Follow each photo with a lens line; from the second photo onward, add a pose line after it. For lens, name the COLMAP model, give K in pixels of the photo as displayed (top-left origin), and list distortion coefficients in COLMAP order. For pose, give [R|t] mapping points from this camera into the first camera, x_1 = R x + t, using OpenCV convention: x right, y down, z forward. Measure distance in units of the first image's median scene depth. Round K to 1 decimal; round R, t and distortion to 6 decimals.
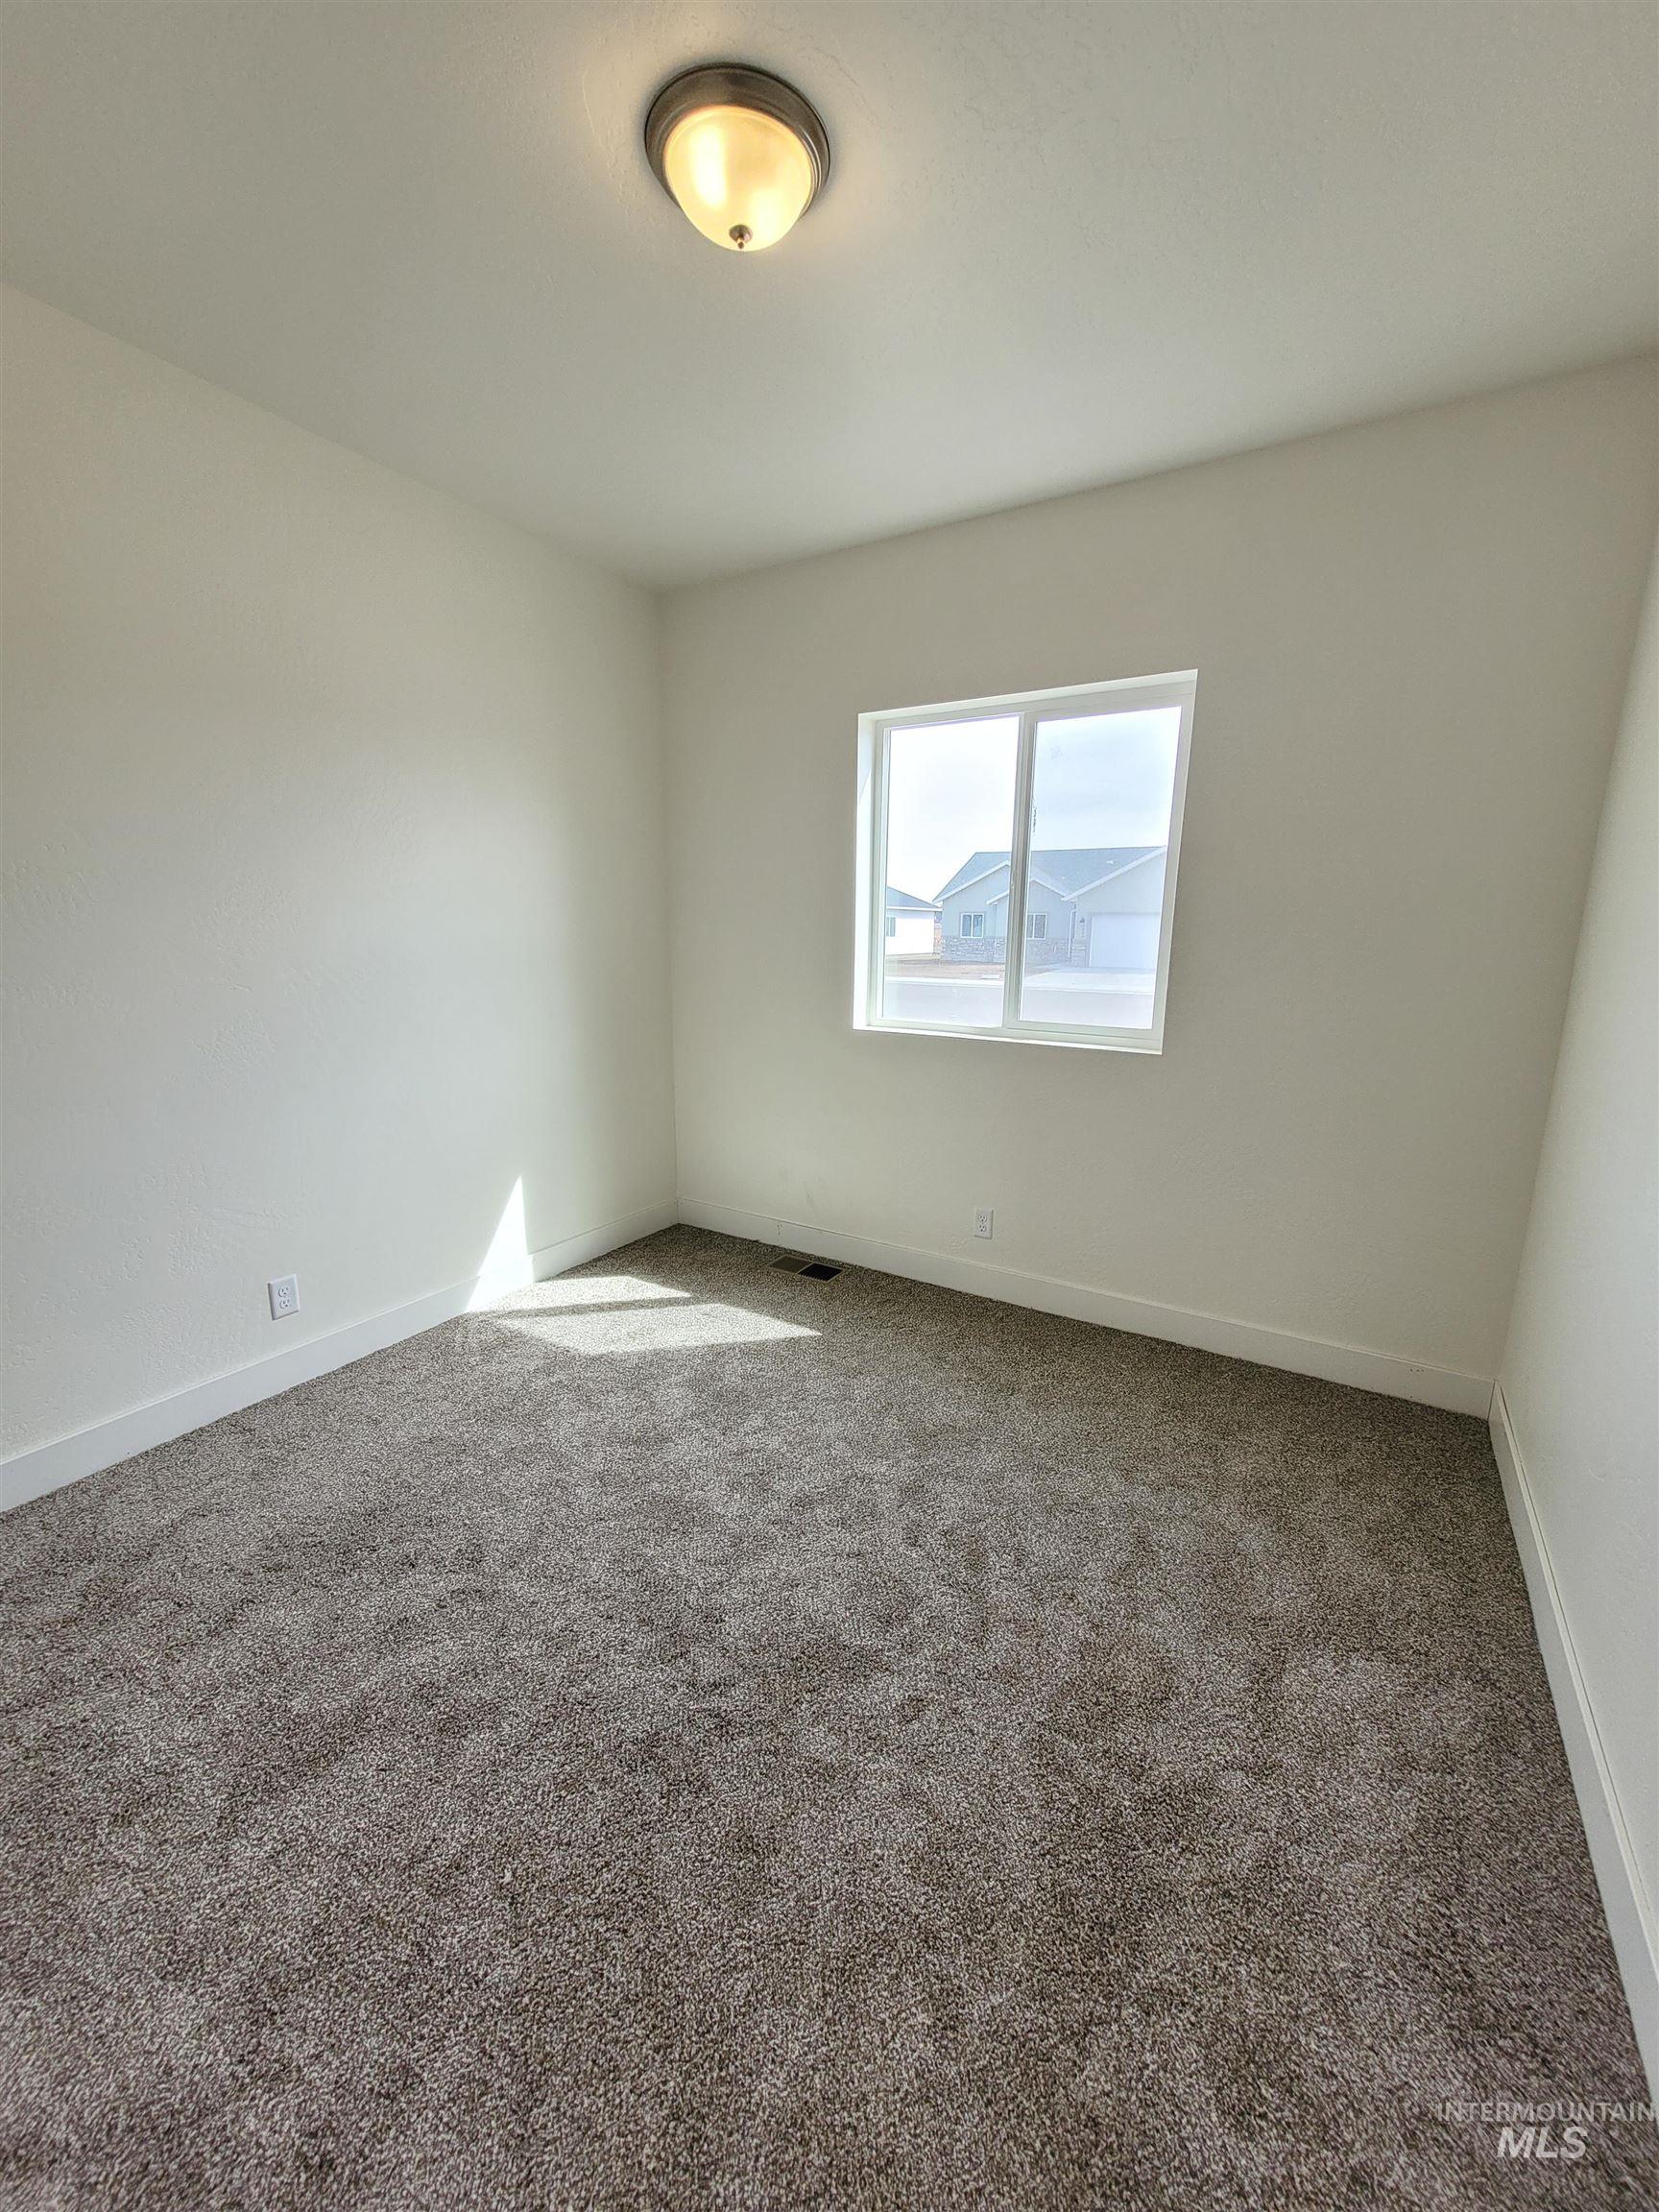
lens RADIAL K [[857.5, 0, 831.6], [0, 857.5, 1096.3], [0, 0, 1]] dist [-0.001881, -0.000724]
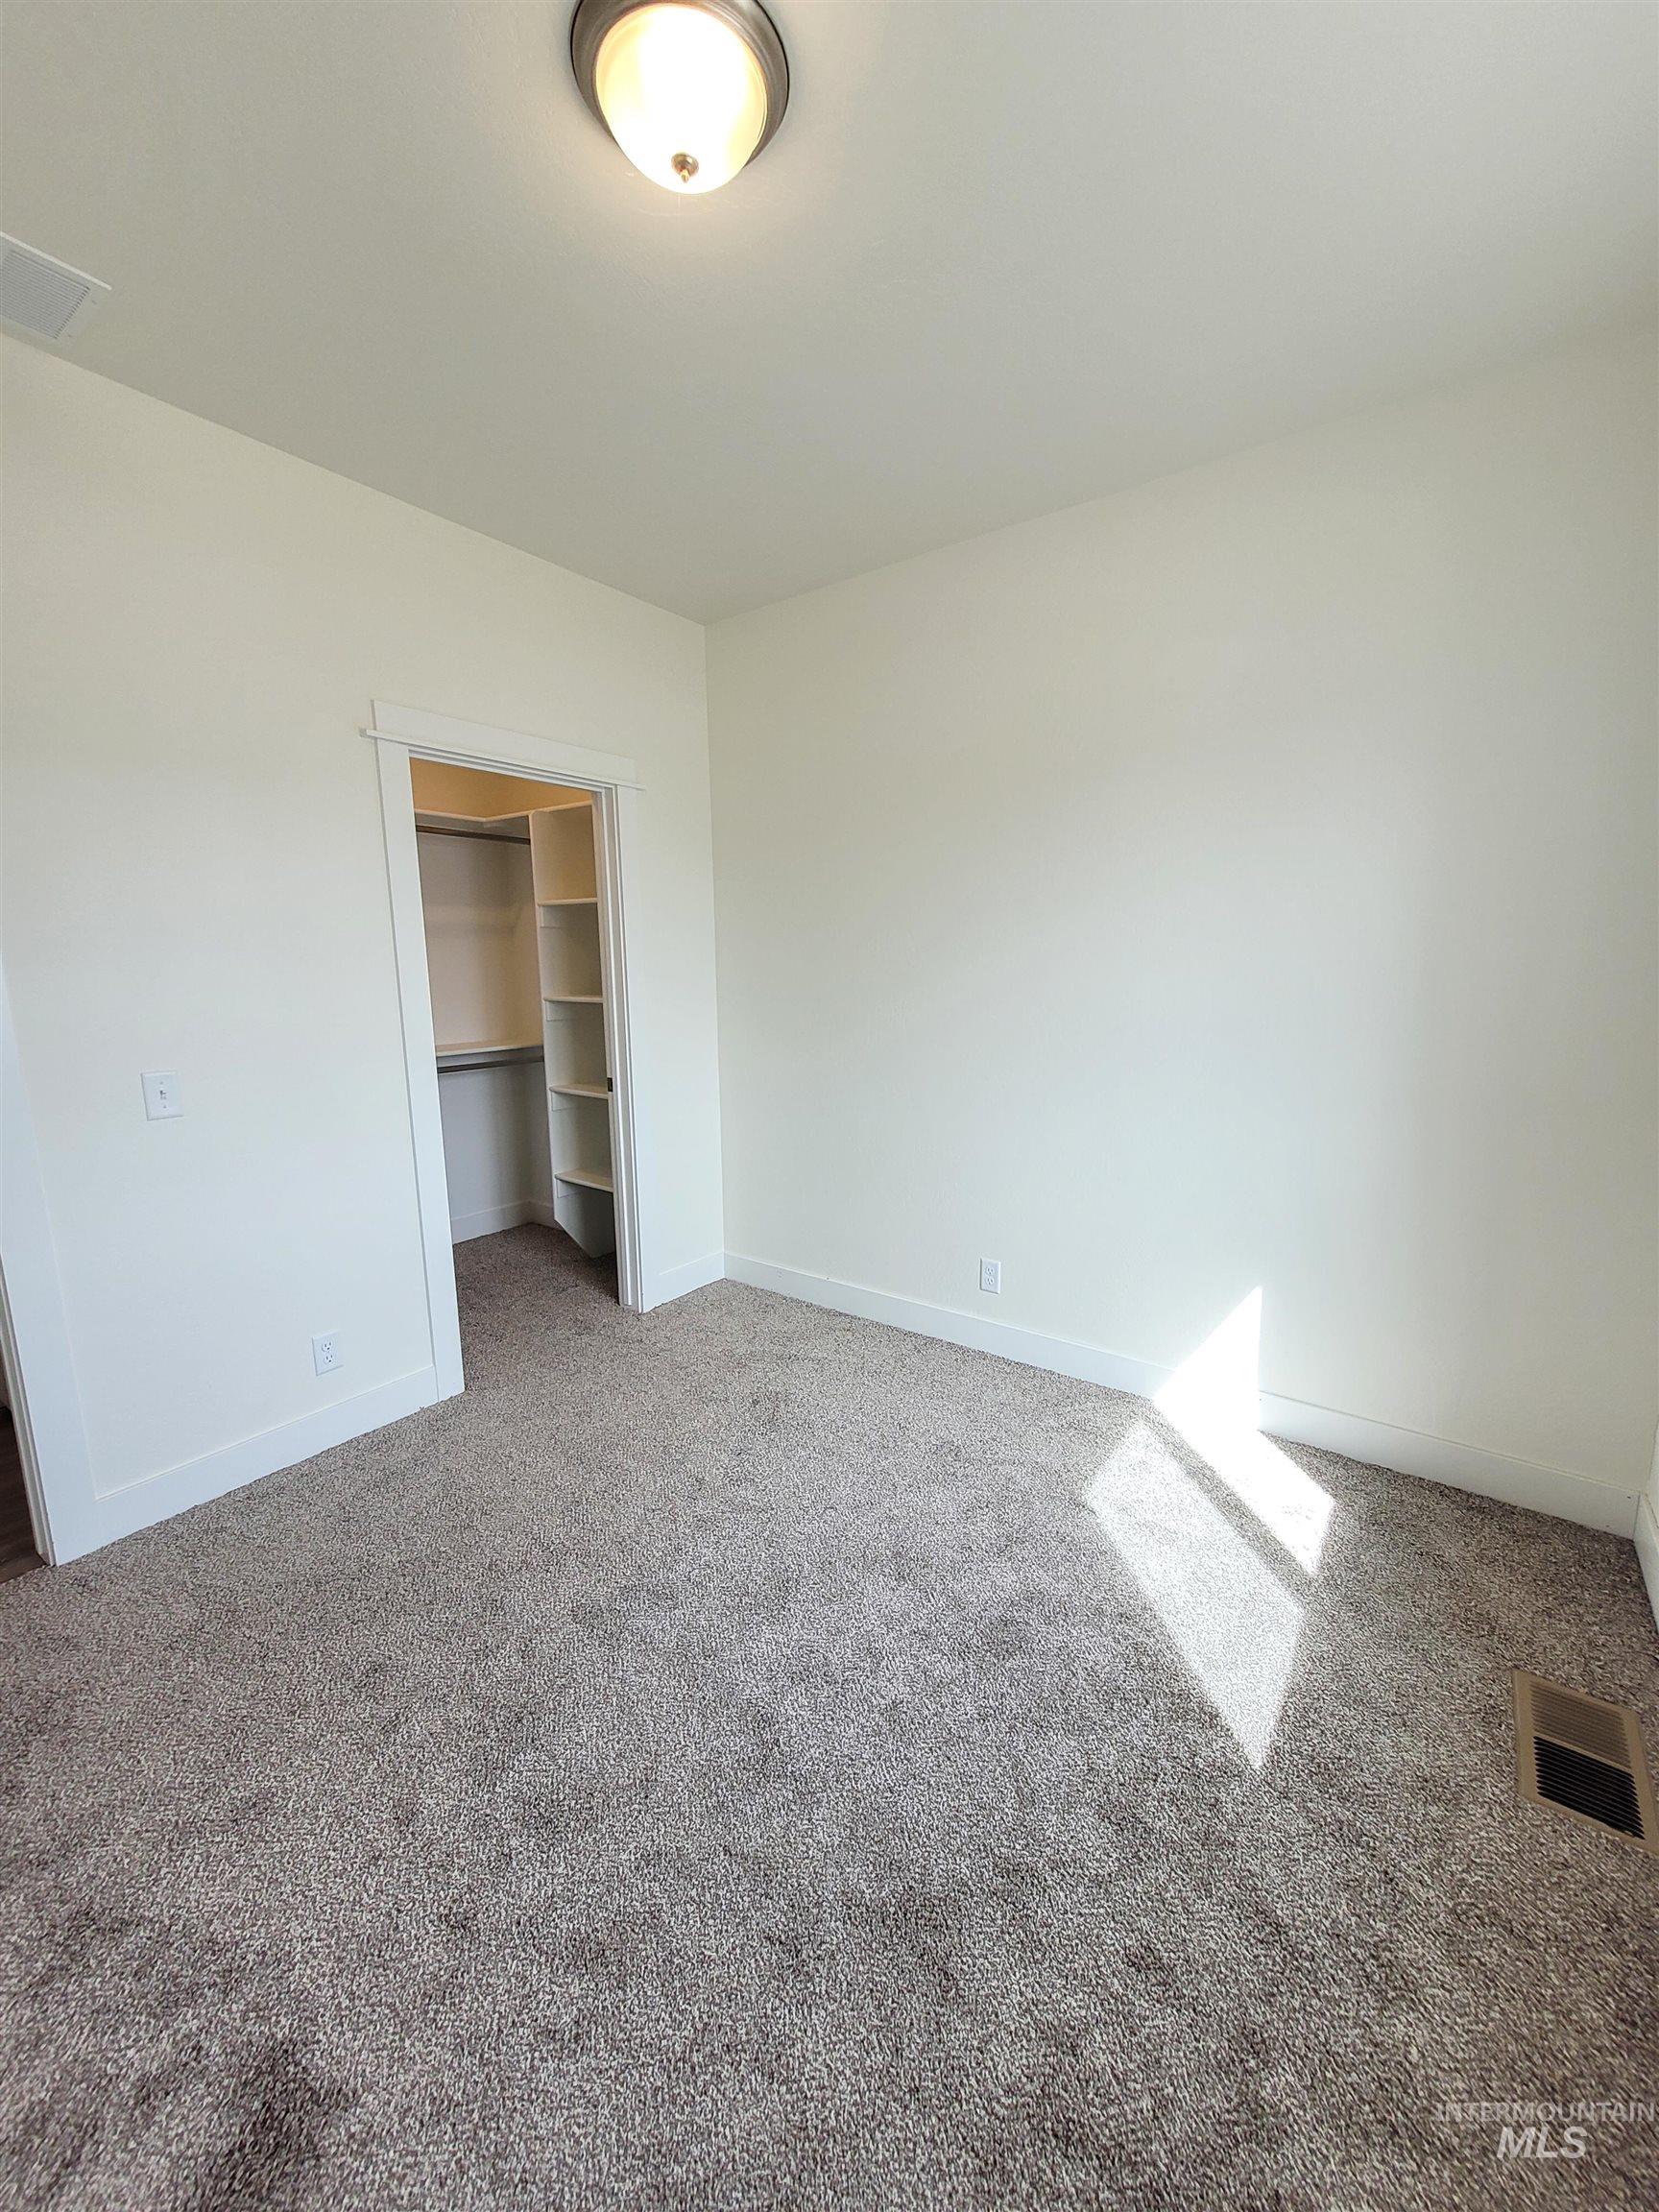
lens RADIAL K [[857.5, 0, 840.0], [0, 857.5, 1104.1], [0, 0, 1]] dist [-0.001881, -0.000724]
pose [[-0.077009, 0.159839, -0.984135, 0.483170], [-0.194038, 0.965790, 0.172043, -0.150763], [0.977967, 0.204209, -0.043360, 0.776251]]
